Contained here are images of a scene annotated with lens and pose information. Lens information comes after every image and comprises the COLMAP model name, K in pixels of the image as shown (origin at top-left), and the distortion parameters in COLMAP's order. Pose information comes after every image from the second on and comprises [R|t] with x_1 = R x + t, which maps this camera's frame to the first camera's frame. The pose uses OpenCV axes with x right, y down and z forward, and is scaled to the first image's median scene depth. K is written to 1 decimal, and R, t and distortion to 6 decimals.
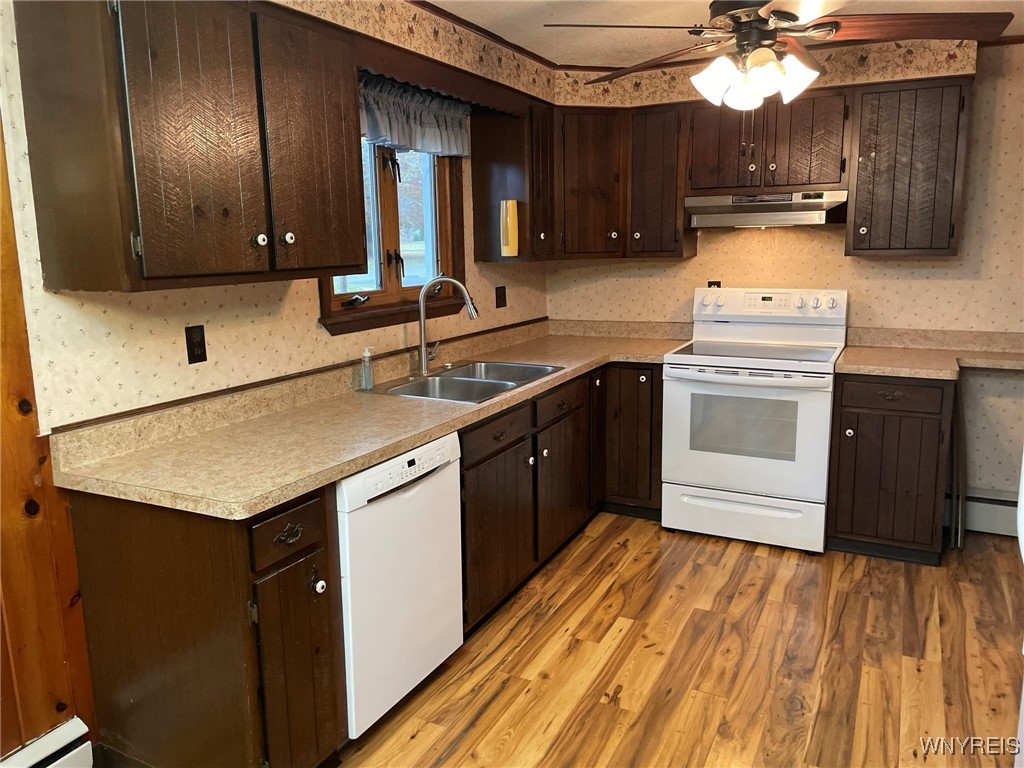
lens RADIAL K [[771.1, 0, 503.1], [0, 771.1, 373.8], [0, 0, 1]] dist [0.087880, -0.111133]
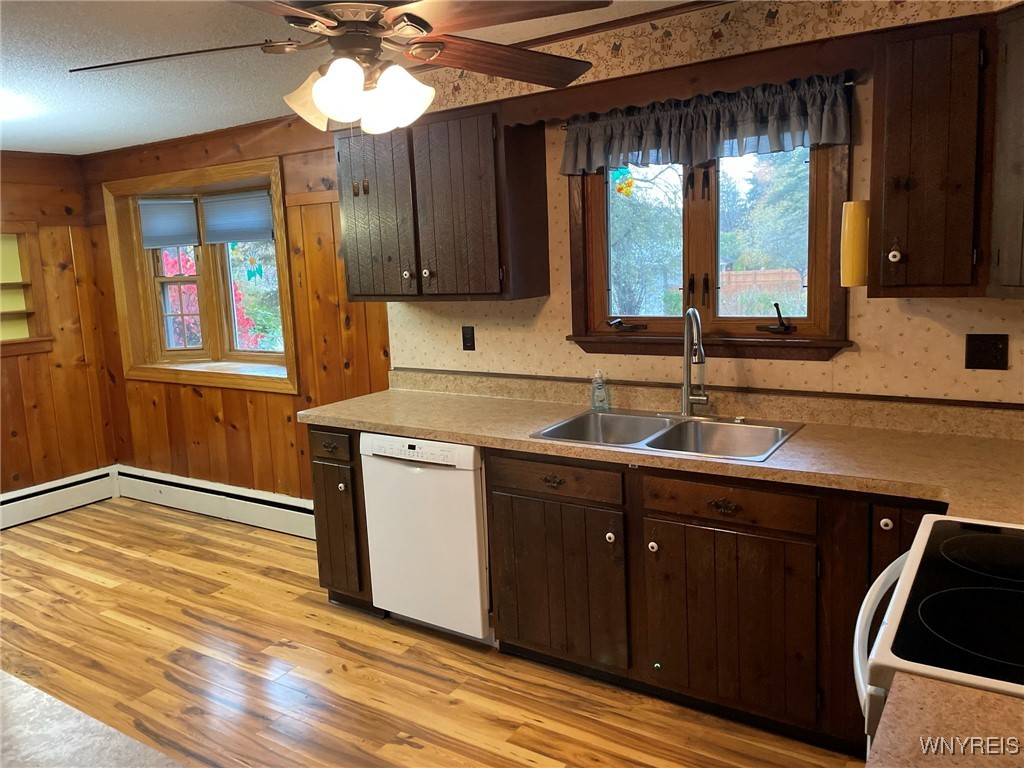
lens RADIAL K [[771.1, 0, 507.7], [0, 771.1, 372.4], [0, 0, 1]] dist [0.087880, -0.111133]
pose [[-0.109073, 0.170433, -0.979314, 0.931233], [-0.125180, 0.974993, 0.183624, -0.222720], [0.986120, 0.142619, -0.085010, 1.041508]]
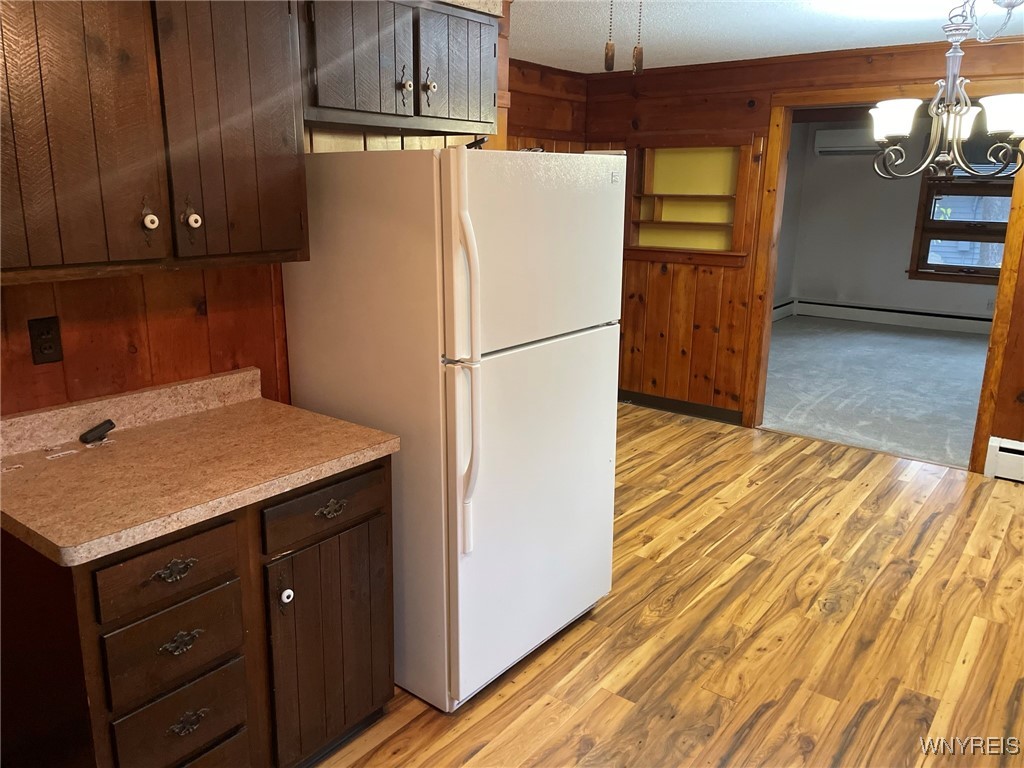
lens RADIAL K [[771.1, 0, 506.2], [0, 771.1, 377.0], [0, 0, 1]] dist [0.087880, -0.111133]
pose [[-0.982465, -0.035697, 0.182996, 0.243760], [0.040257, 0.917735, 0.395148, -0.246929], [-0.182048, 0.395586, -0.900206, 1.255406]]
